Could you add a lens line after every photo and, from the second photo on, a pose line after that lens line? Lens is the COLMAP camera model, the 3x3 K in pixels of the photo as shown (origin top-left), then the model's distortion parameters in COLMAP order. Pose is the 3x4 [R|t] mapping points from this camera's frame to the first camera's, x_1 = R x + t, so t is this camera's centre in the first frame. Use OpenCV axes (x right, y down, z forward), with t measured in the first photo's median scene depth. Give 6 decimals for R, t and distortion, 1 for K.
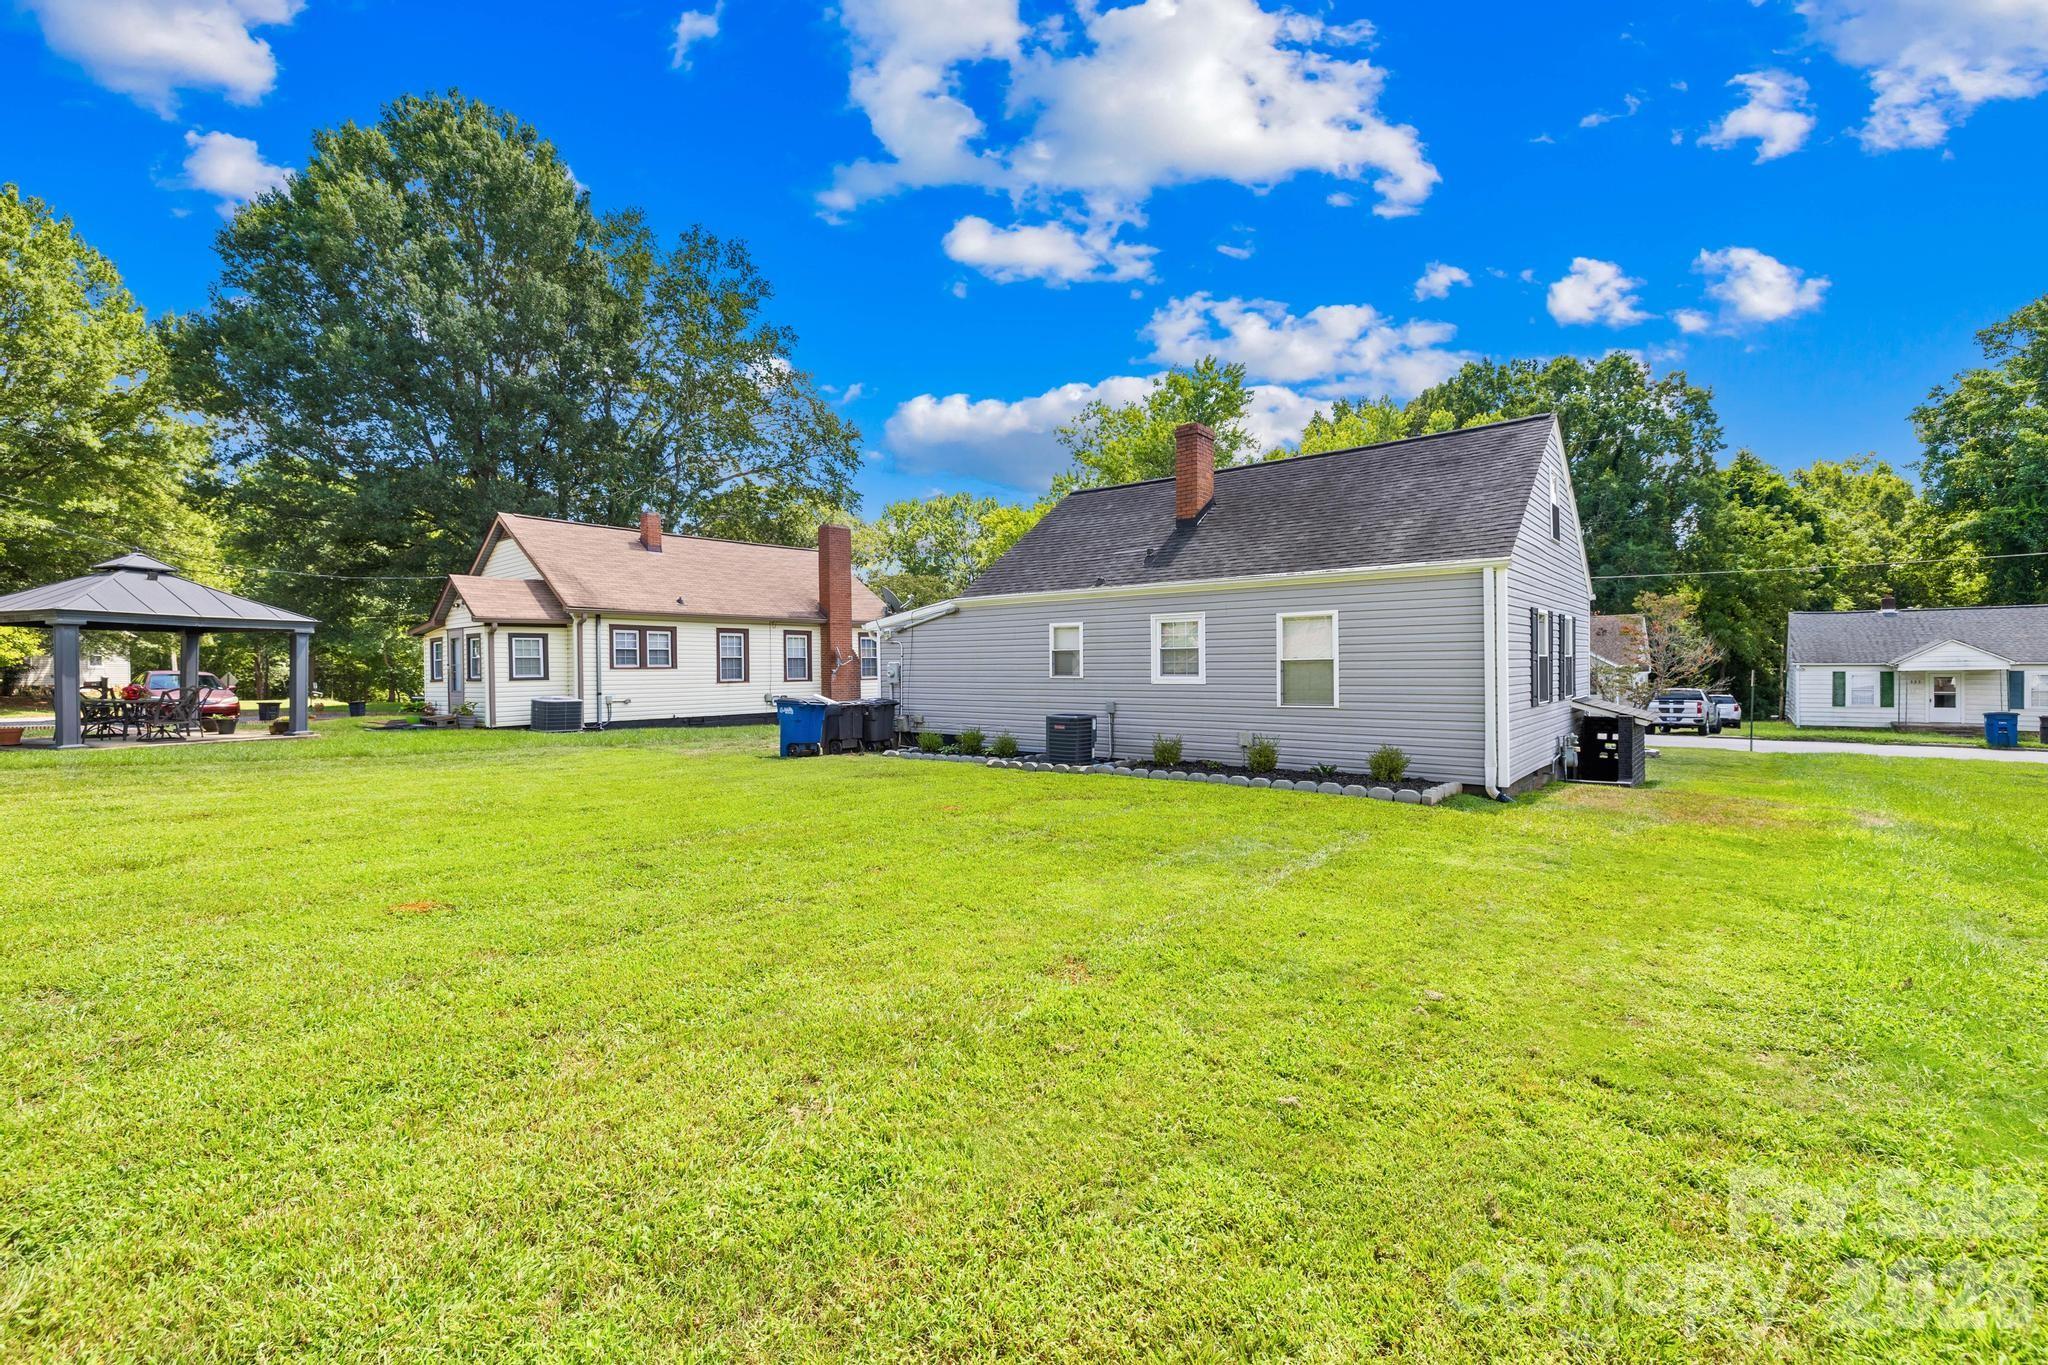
lens RADIAL K [[874.2, 0, 1012.0], [0, 874.2, 686.3], [0, 0, 1]] dist [0.001127, 0.000636]
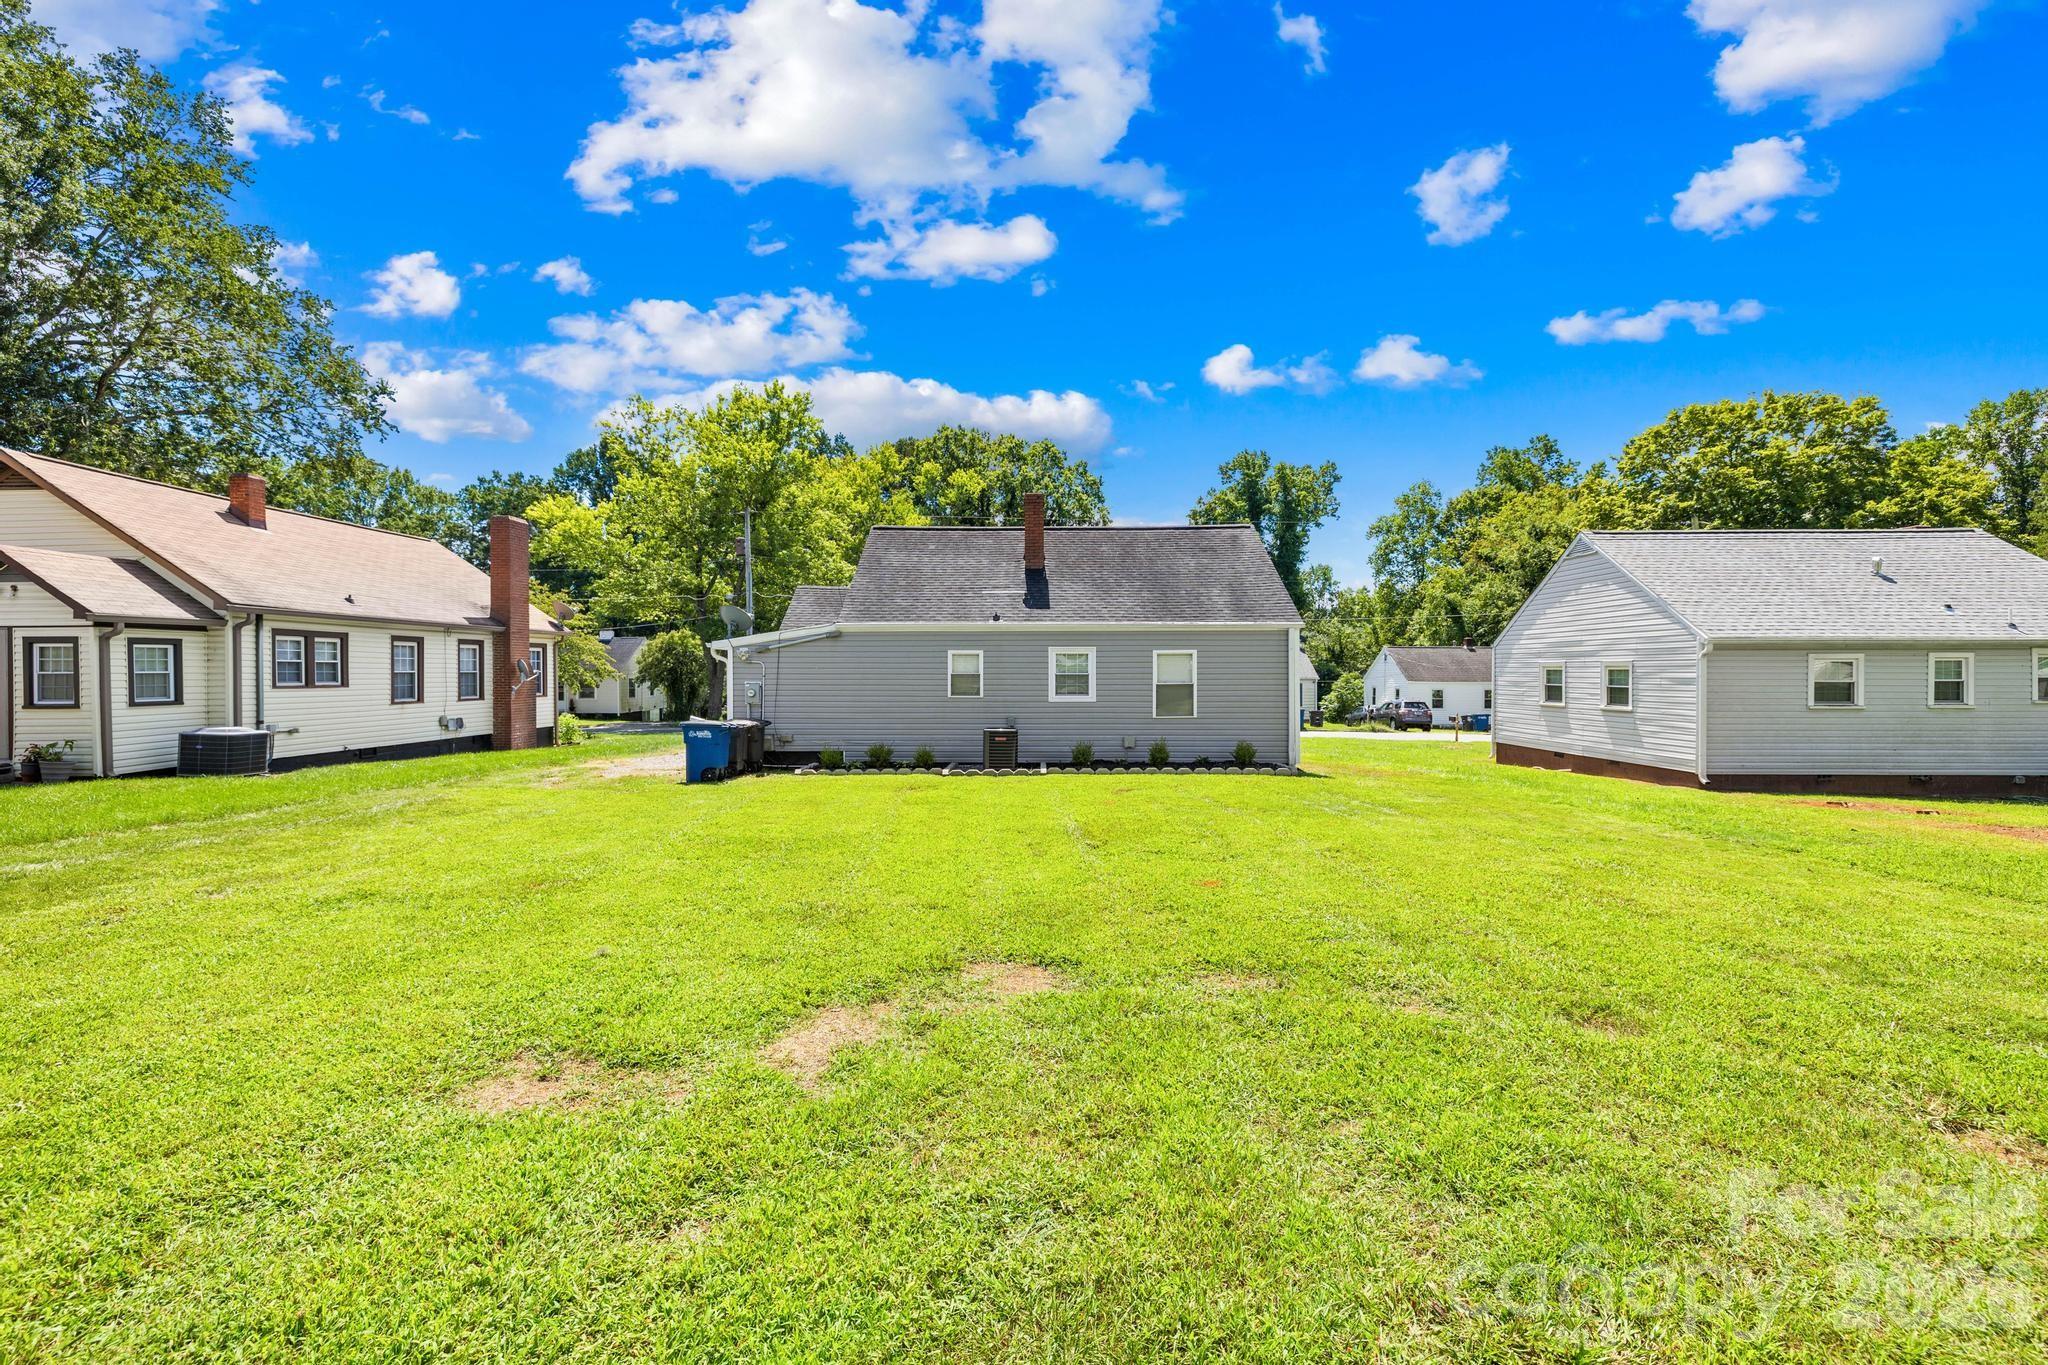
lens RADIAL K [[874.2, 0, 1012.0], [0, 874.2, 686.3], [0, 0, 1]] dist [0.001127, 0.000636]
pose [[0.783253, -0.003146, 0.621695, -0.444467], [0.008877, 0.999942, -0.006123, -0.011844], [-0.621640, 0.010315, 0.783235, 0.027220]]
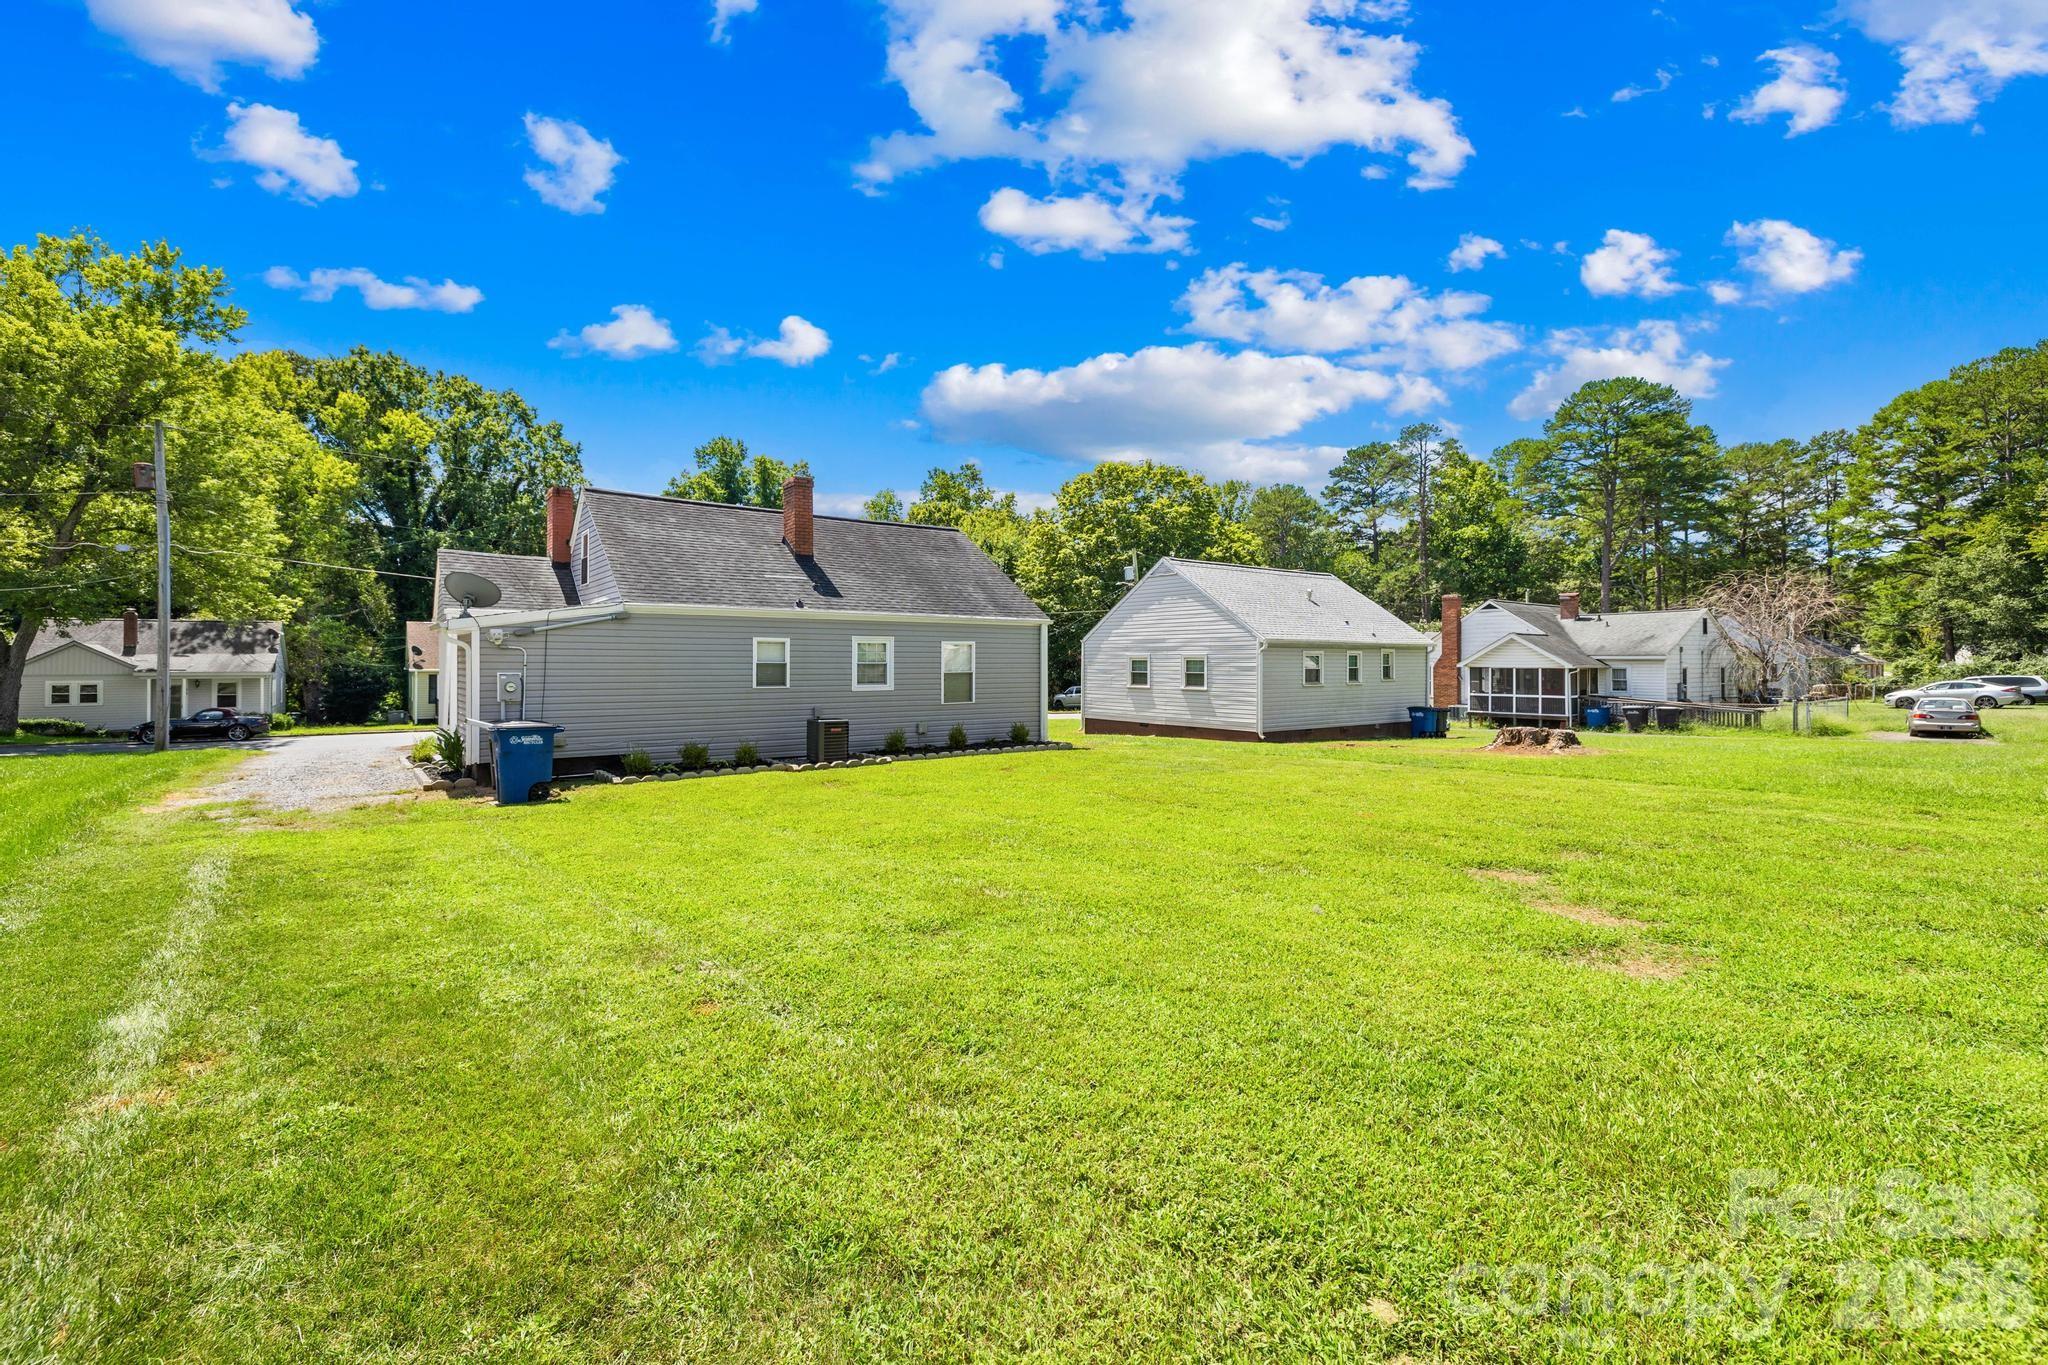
lens RADIAL K [[876.9, 0, 1024.7], [0, 876.9, 663.4], [0, 0, 1]] dist [-0.028299, 0.000102]
pose [[0.221192, 0.006121, 0.975211, -0.673003], [0.018790, 0.999768, -0.010537, -0.016460], [-0.975049, 0.020655, 0.221026, 0.318131]]
